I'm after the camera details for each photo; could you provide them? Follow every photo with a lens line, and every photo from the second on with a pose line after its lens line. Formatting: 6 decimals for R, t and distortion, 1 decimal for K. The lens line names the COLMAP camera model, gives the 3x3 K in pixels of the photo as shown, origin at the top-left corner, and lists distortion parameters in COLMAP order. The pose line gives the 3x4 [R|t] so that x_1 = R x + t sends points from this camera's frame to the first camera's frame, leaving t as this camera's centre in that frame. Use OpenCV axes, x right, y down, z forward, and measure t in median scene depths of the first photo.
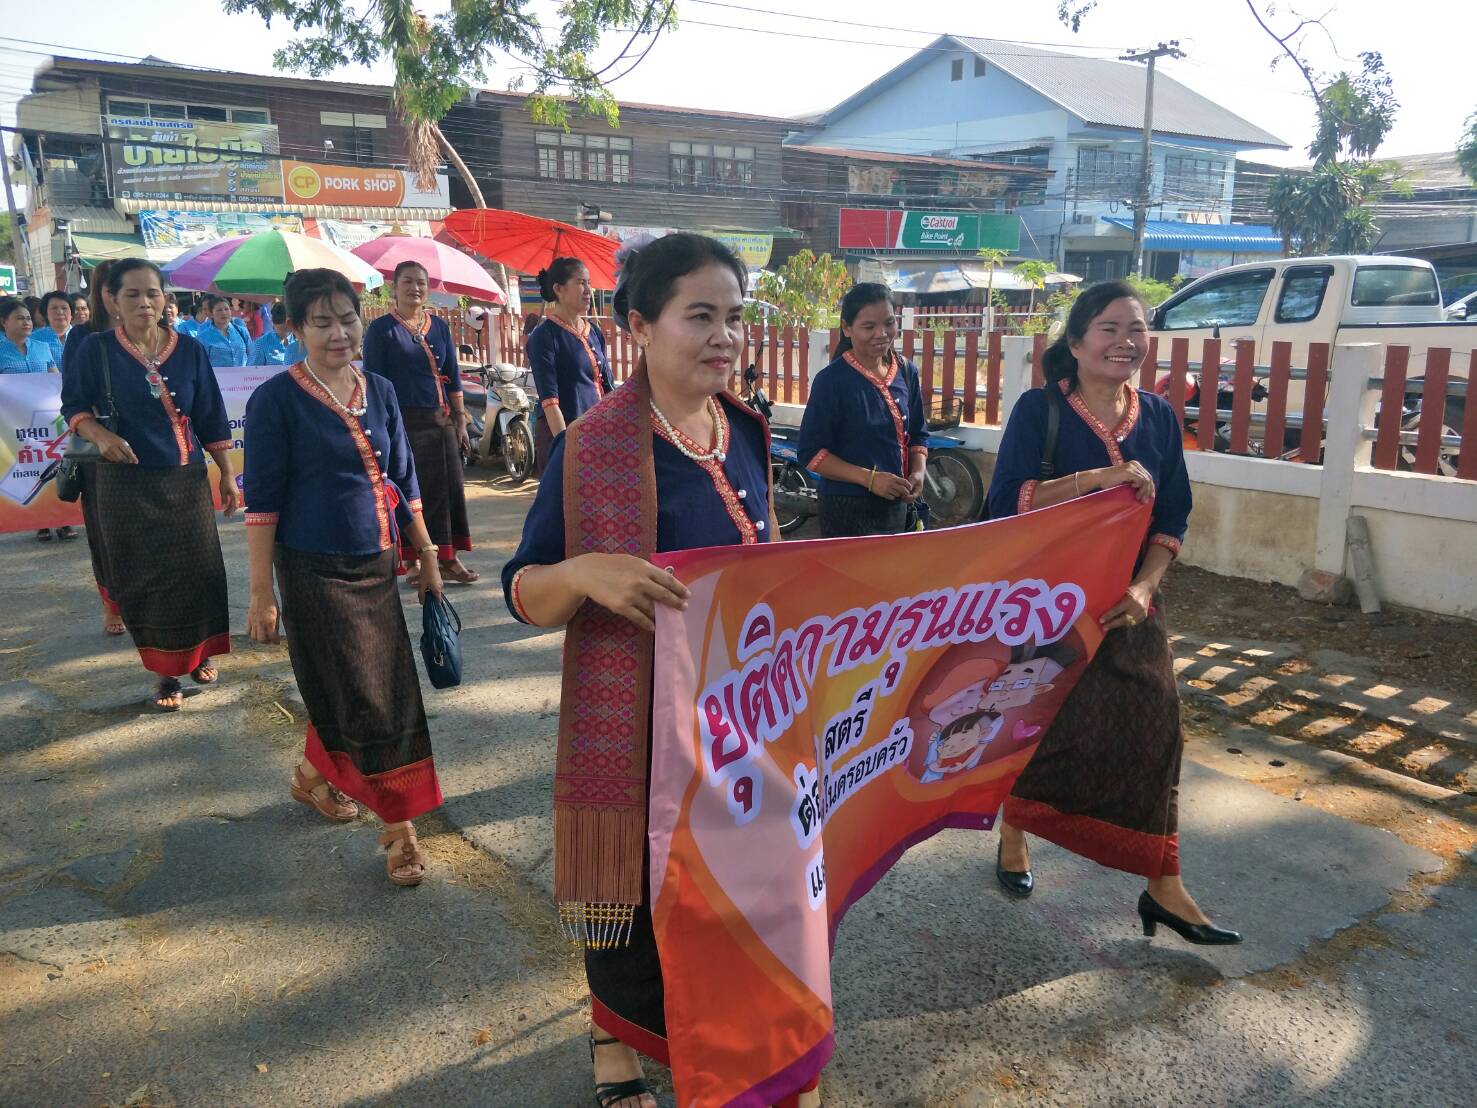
lens RADIAL K [[1206.8, 0, 741.7], [0, 1206.8, 544.6], [0, 0, 1]] dist [0.028446, -0.044199]
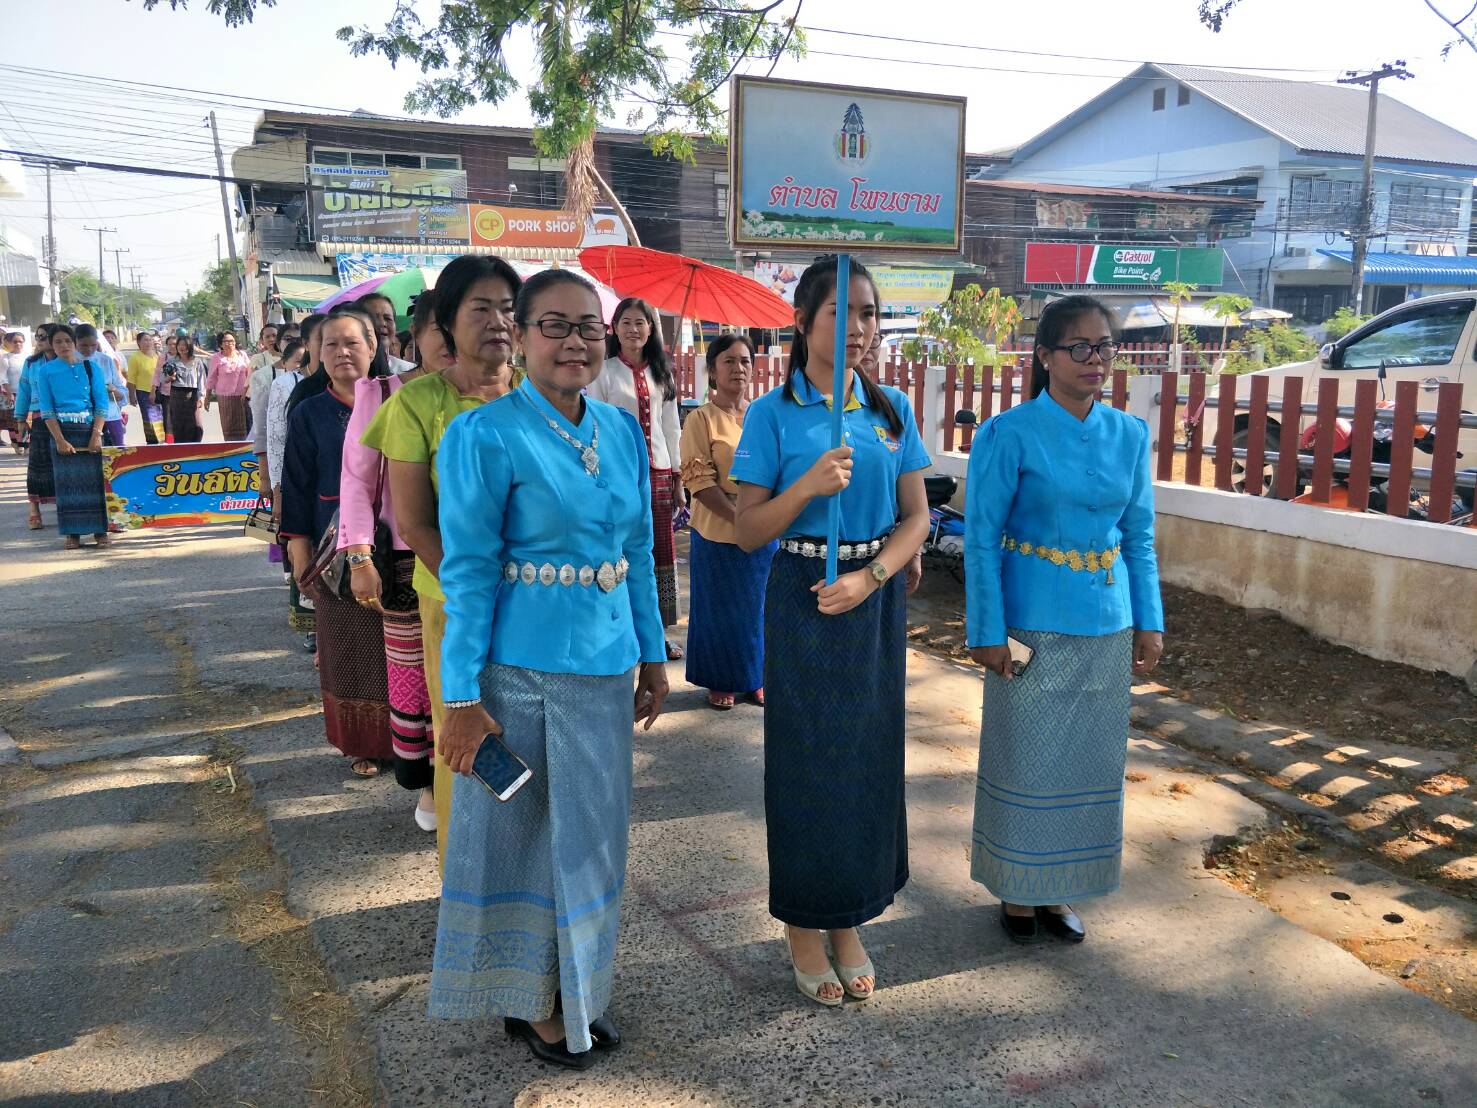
lens RADIAL K [[1206.8, 0, 741.7], [0, 1206.8, 544.6], [0, 0, 1]] dist [0.028446, -0.044199]
pose [[0.987040, 0.026756, -0.158226, 0.022422], [-0.031597, 0.999104, -0.028159, -0.004023], [0.157330, 0.032794, 0.987001, 0.023497]]
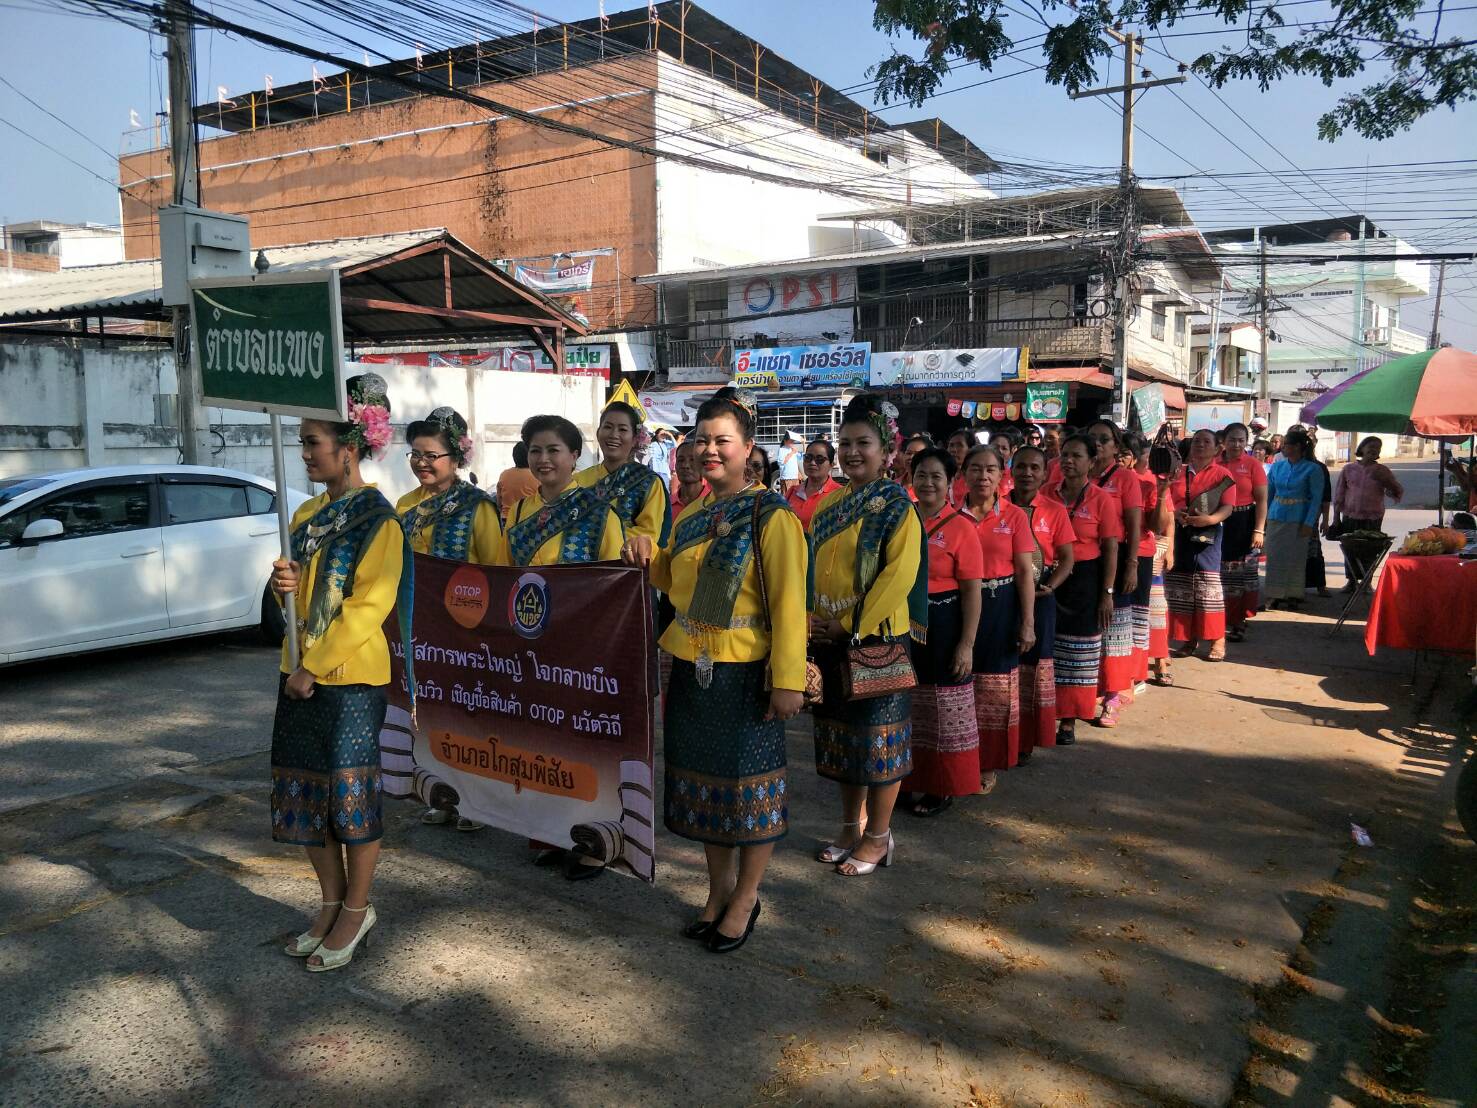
lens RADIAL K [[1194.4, 0, 728.2], [0, 1194.4, 555.3], [0, 0, 1]] dist [0.106367, -0.218782]
pose [[0.316822, 0.096687, -0.943544, 0.087298], [-0.190608, 0.980987, 0.036521, -0.035819], [0.929135, 0.168276, 0.329227, 0.170734]]
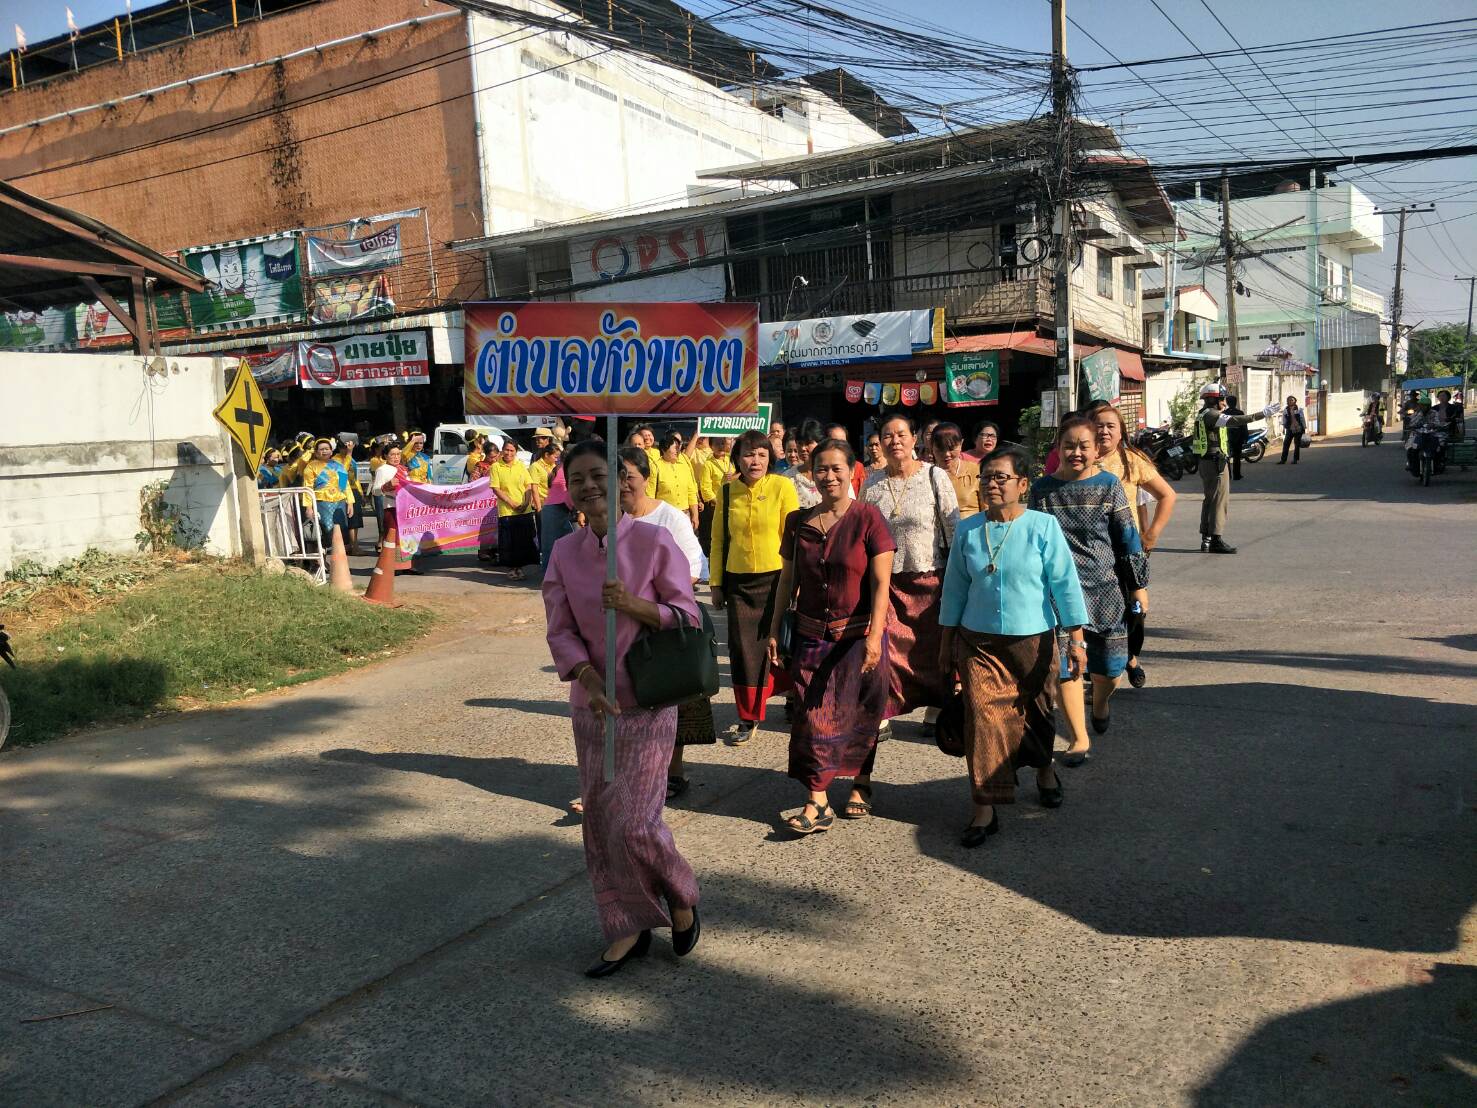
lens RADIAL K [[1203.6, 0, 734.2], [0, 1203.6, 550.1], [0, 0, 1]] dist [0.054647, -0.091784]
pose [[0.365958, 0.077688, -0.927383, -0.125598], [-0.143188, 0.989344, 0.026374, -0.065857], [0.919550, 0.123138, 0.373183, 0.316740]]
